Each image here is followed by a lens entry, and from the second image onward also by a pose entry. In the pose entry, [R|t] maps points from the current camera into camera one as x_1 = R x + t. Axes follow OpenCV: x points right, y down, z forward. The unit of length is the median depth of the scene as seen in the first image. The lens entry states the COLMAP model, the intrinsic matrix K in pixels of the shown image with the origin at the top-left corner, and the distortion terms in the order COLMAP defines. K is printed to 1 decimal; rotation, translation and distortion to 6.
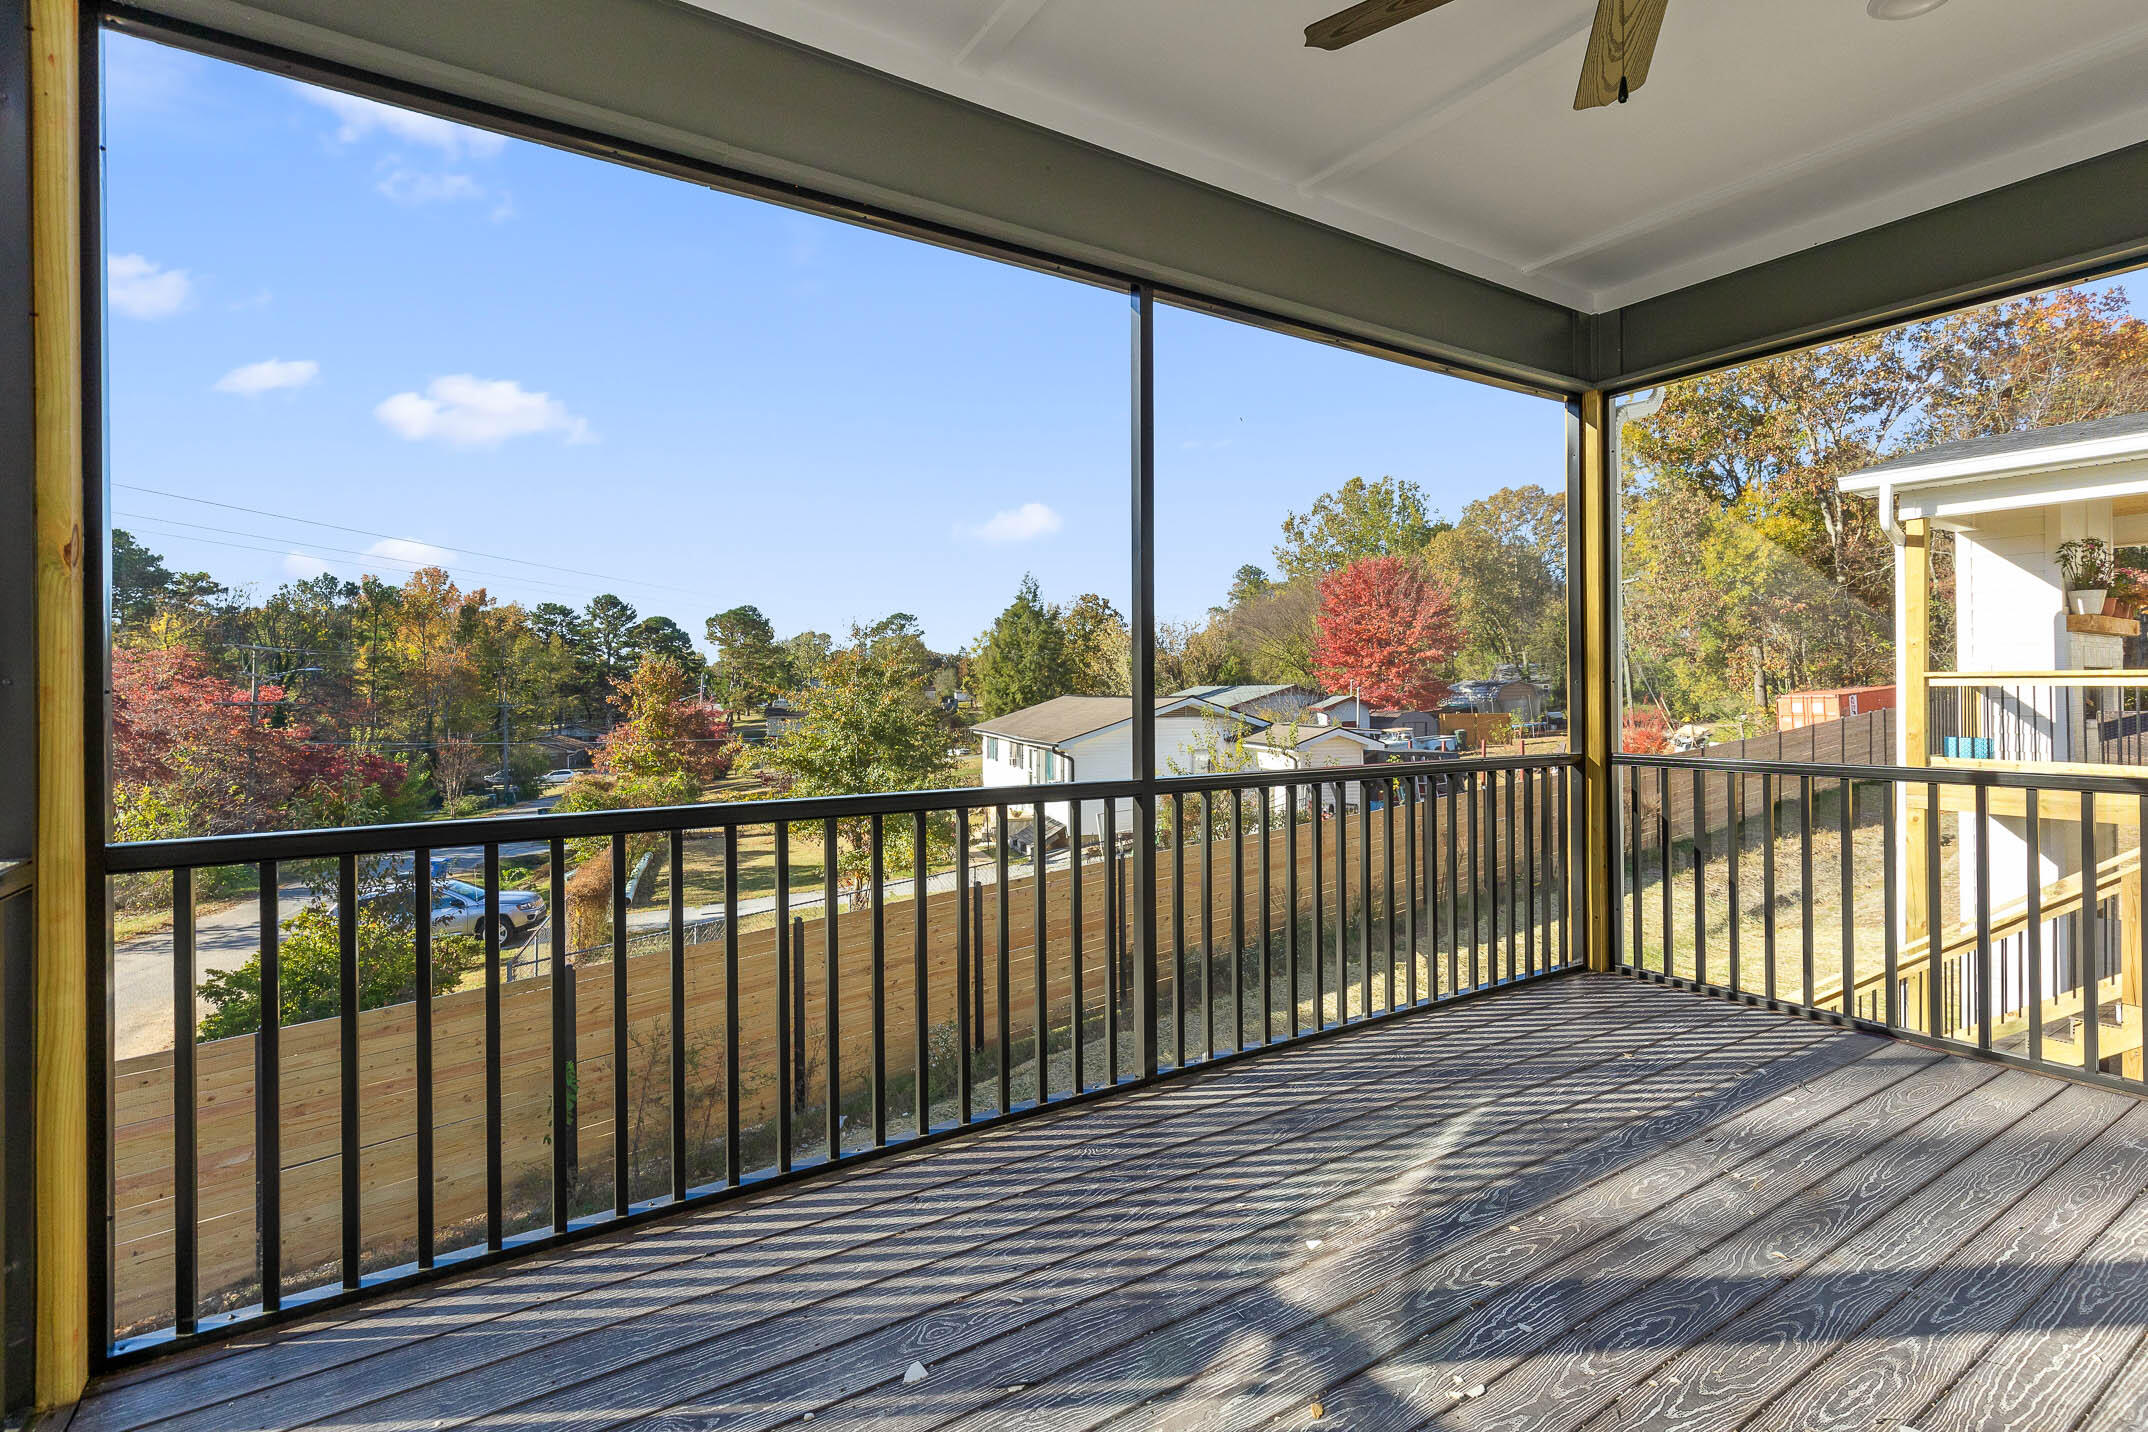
lens RADIAL K [[1007.3, 0, 1080.6], [0, 1007.3, 657.4], [0, 0, 1]] dist [0.014184, -0.000020]
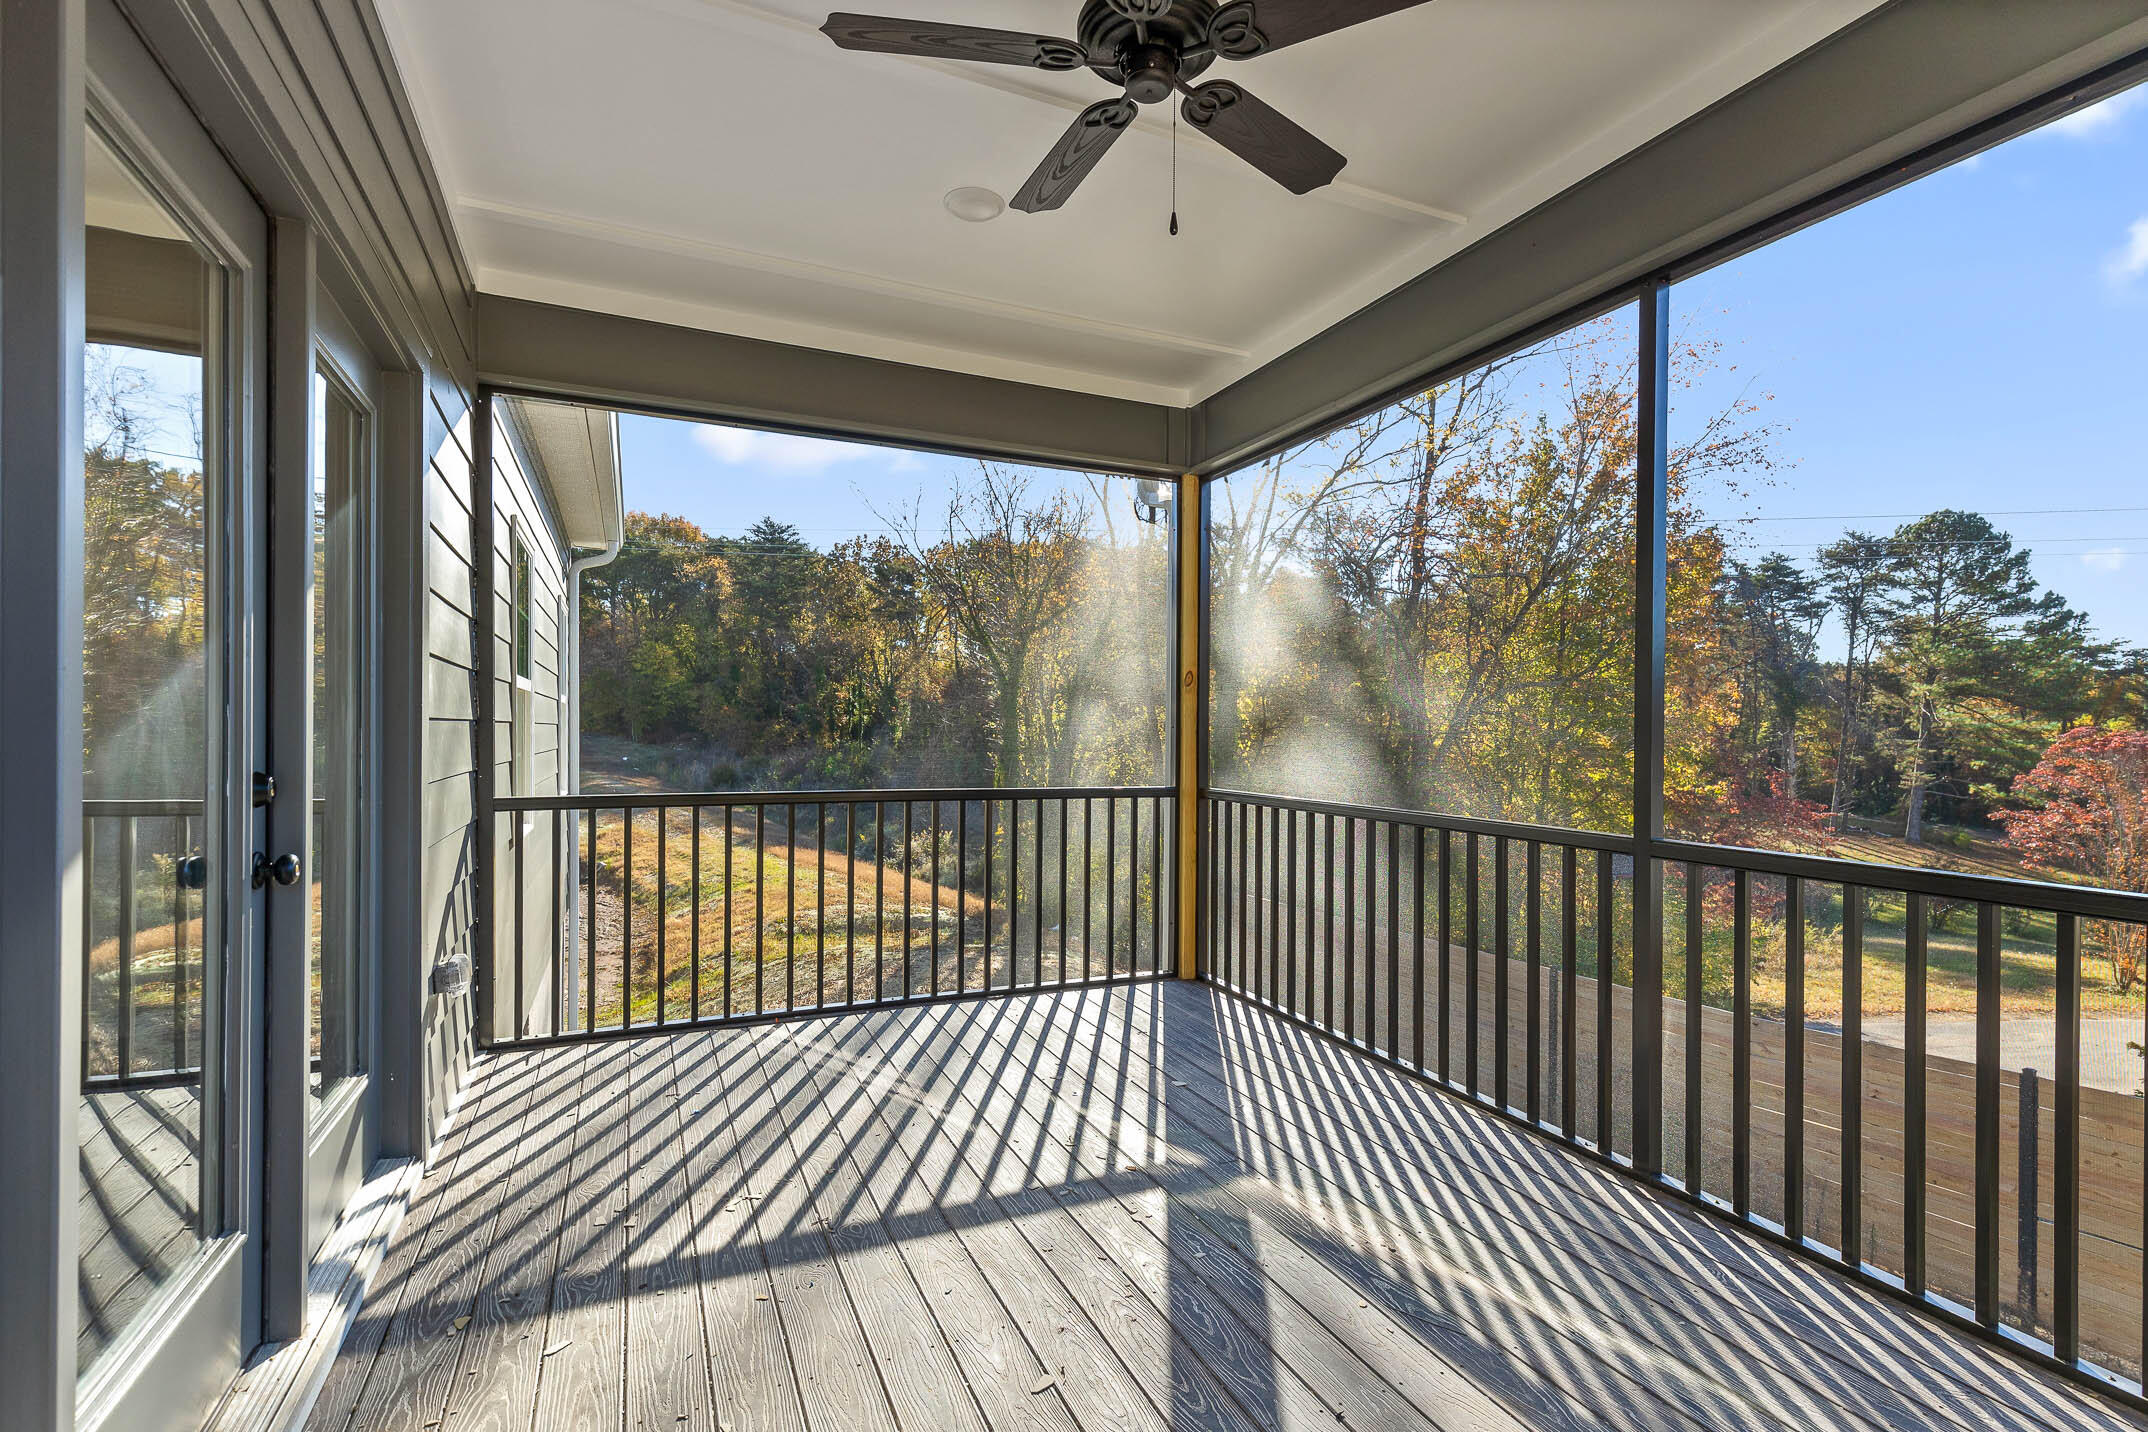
lens RADIAL K [[1015.3, 0, 1074.0], [0, 1015.3, 716.0], [0, 0, 1]] dist [-0.001056, -0.000224]
pose [[-0.165068, -0.006600, -0.986260, 0.983361], [0.015054, 0.999844, -0.009211, 0.011680], [0.986167, -0.016367, -0.164943, 0.624734]]
